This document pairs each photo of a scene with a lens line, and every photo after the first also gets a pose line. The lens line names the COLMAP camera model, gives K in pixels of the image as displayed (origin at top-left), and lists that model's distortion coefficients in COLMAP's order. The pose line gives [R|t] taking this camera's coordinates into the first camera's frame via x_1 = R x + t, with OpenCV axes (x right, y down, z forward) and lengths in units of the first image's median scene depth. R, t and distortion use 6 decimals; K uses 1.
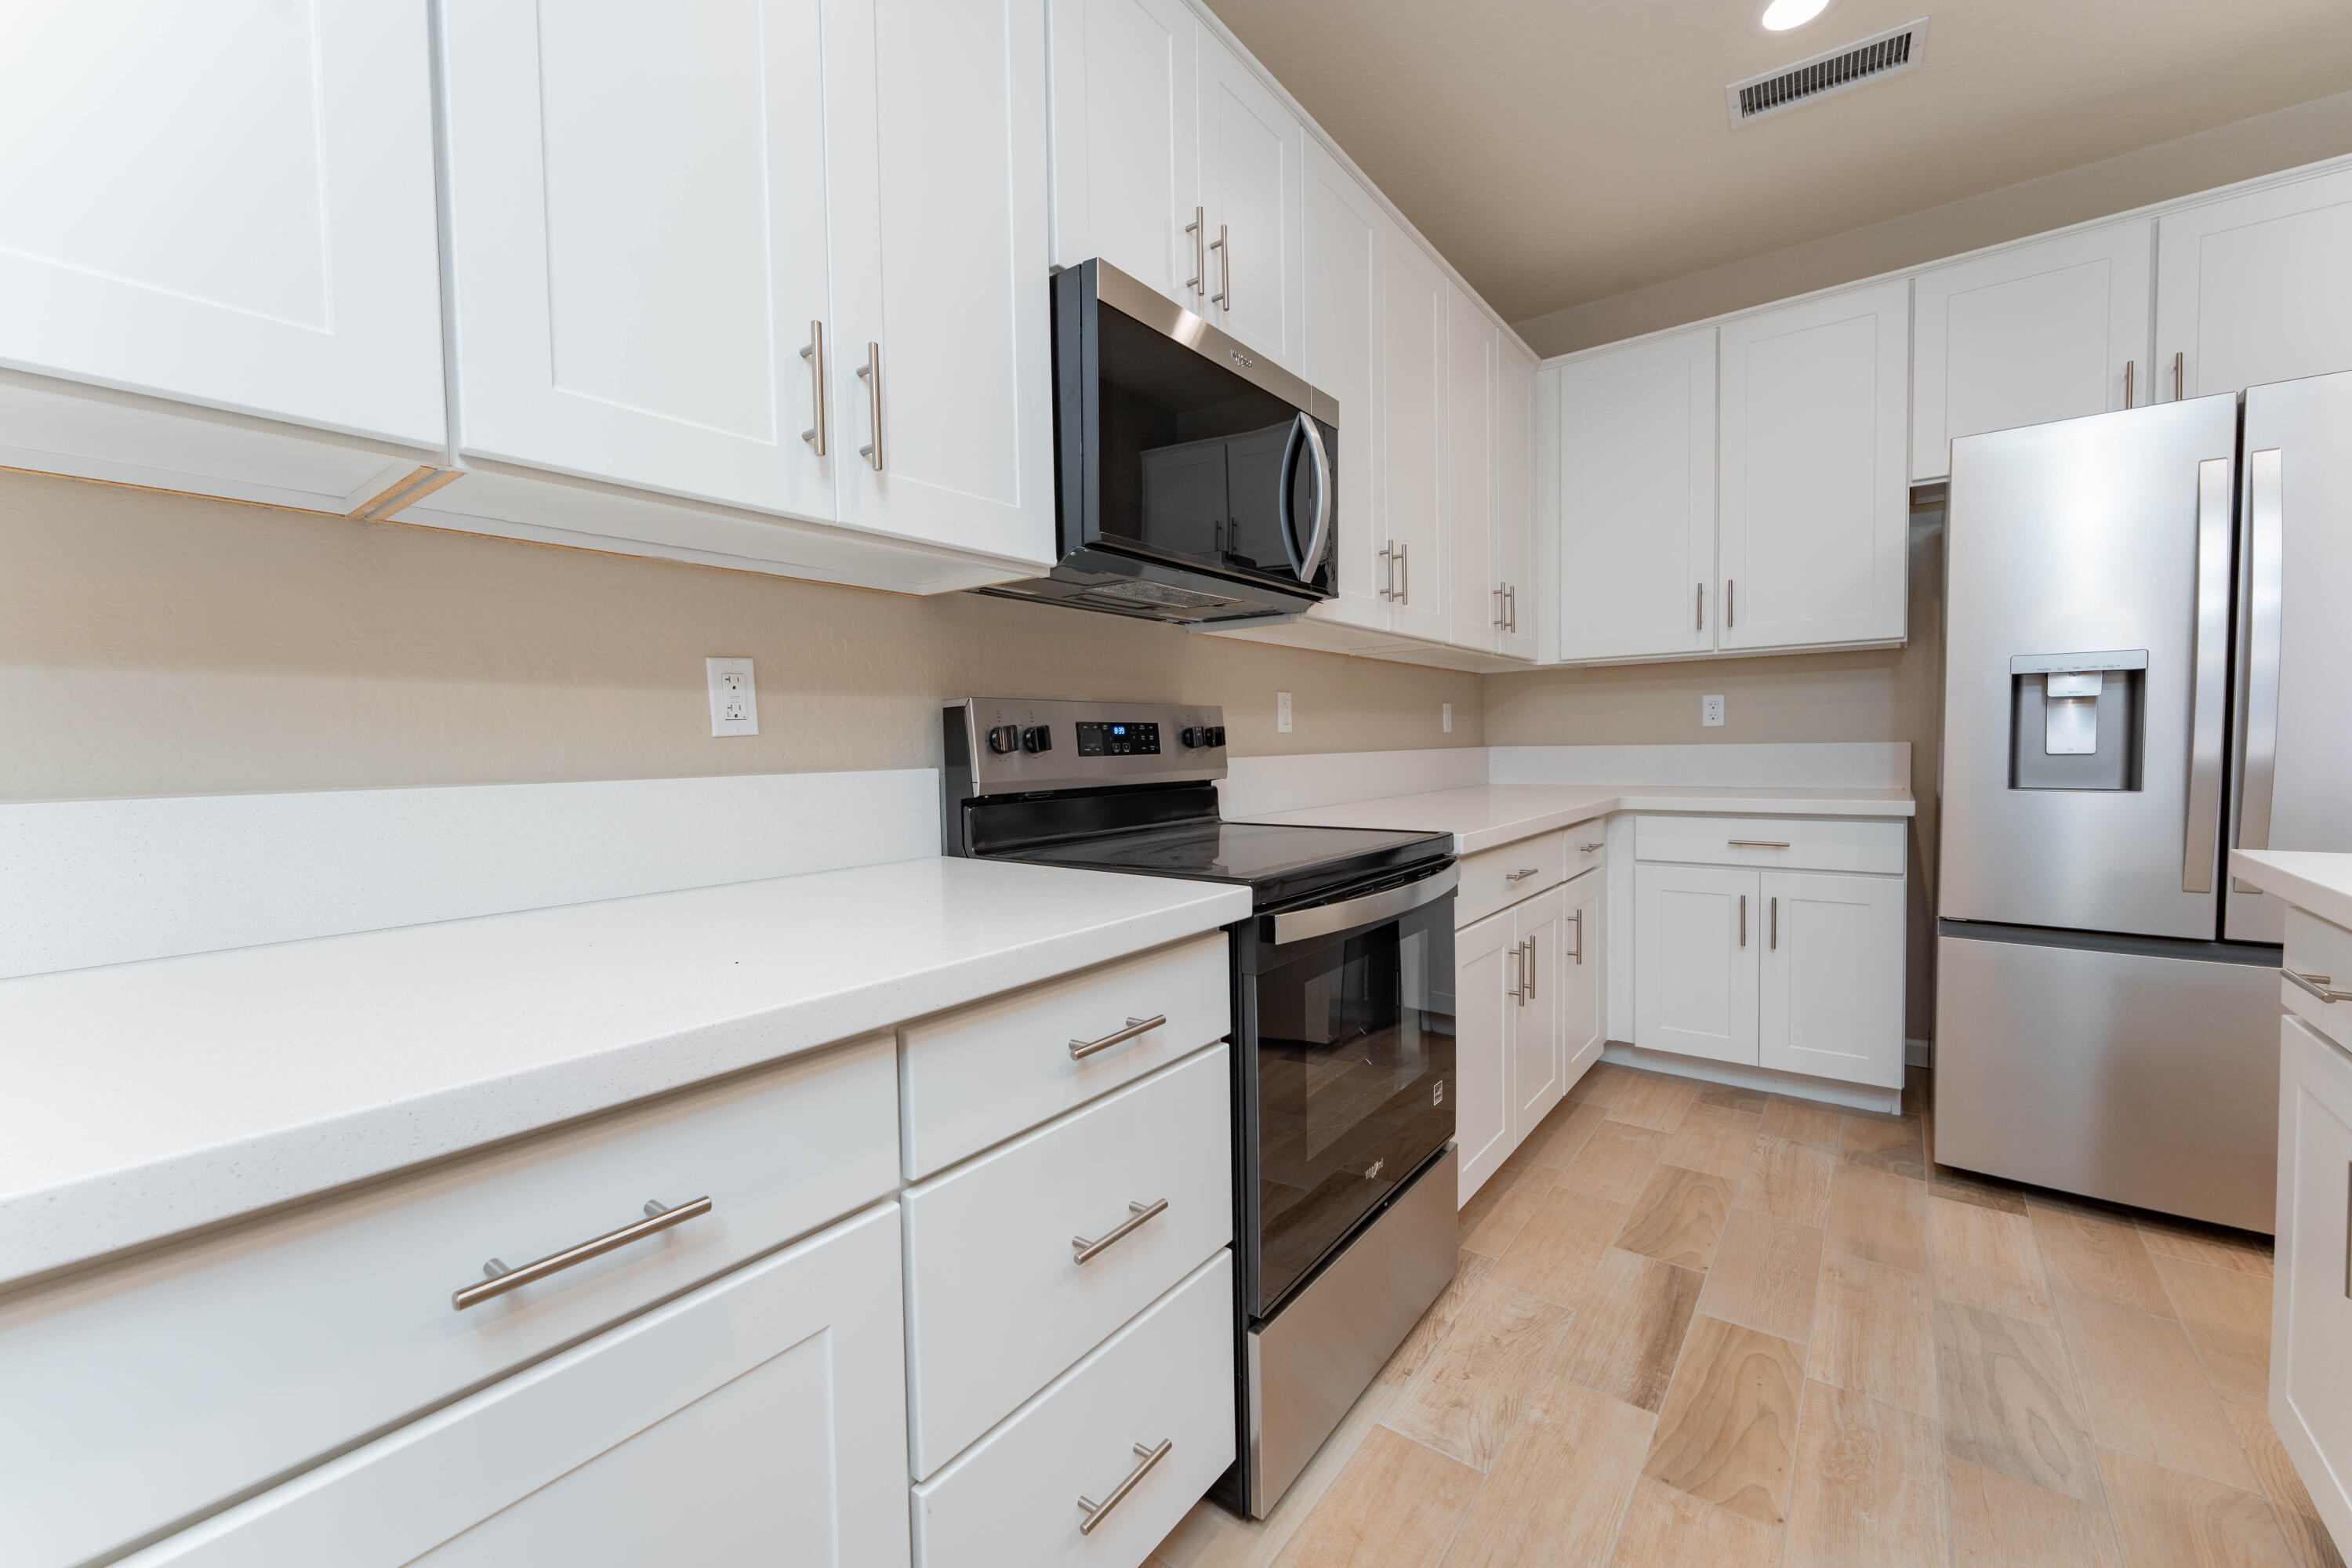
lens RADIAL K [[939.0, 0, 1153.3], [0, 939.0, 785.3], [0, 0, 1]] dist [-0.000566, -0.000438]
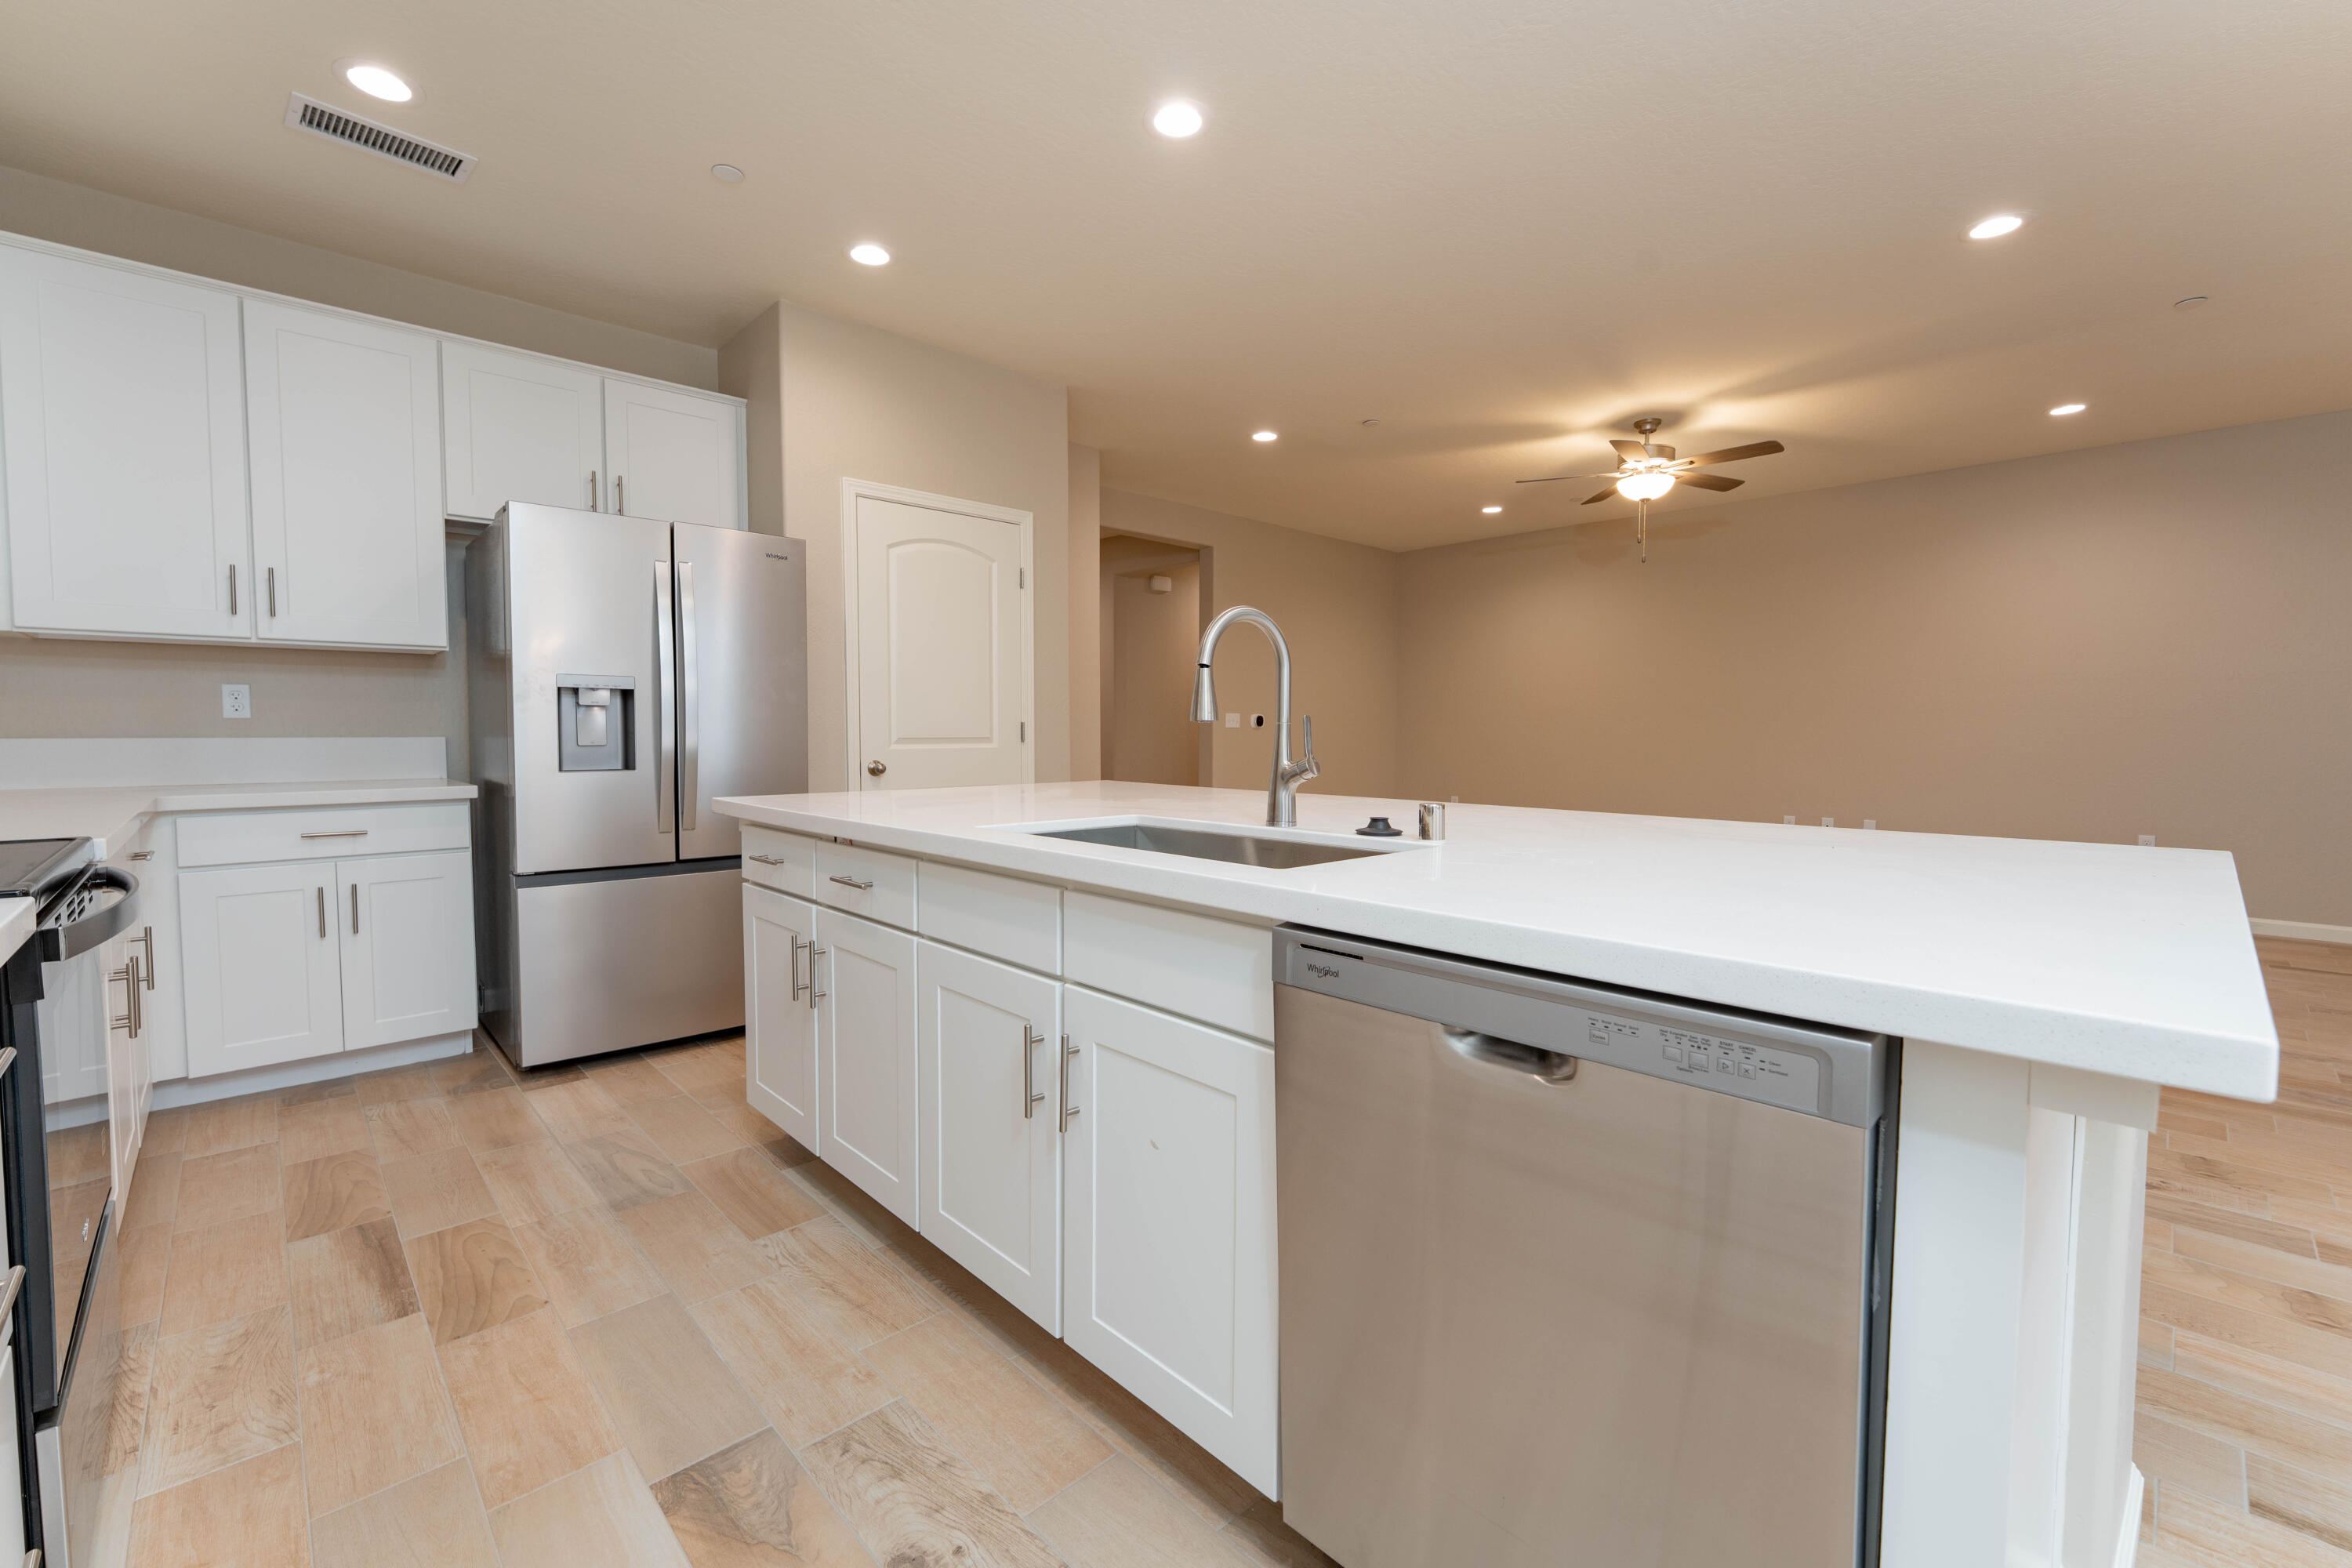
lens RADIAL K [[939.0, 0, 1184.0], [0, 939.0, 768.8], [0, 0, 1]] dist [-0.000566, -0.000438]
pose [[0.135343, -0.025483, 0.990471, -0.310863], [0.040413, 0.998979, 0.020180, 0.009698], [-0.989974, 0.037297, 0.136234, -0.078123]]
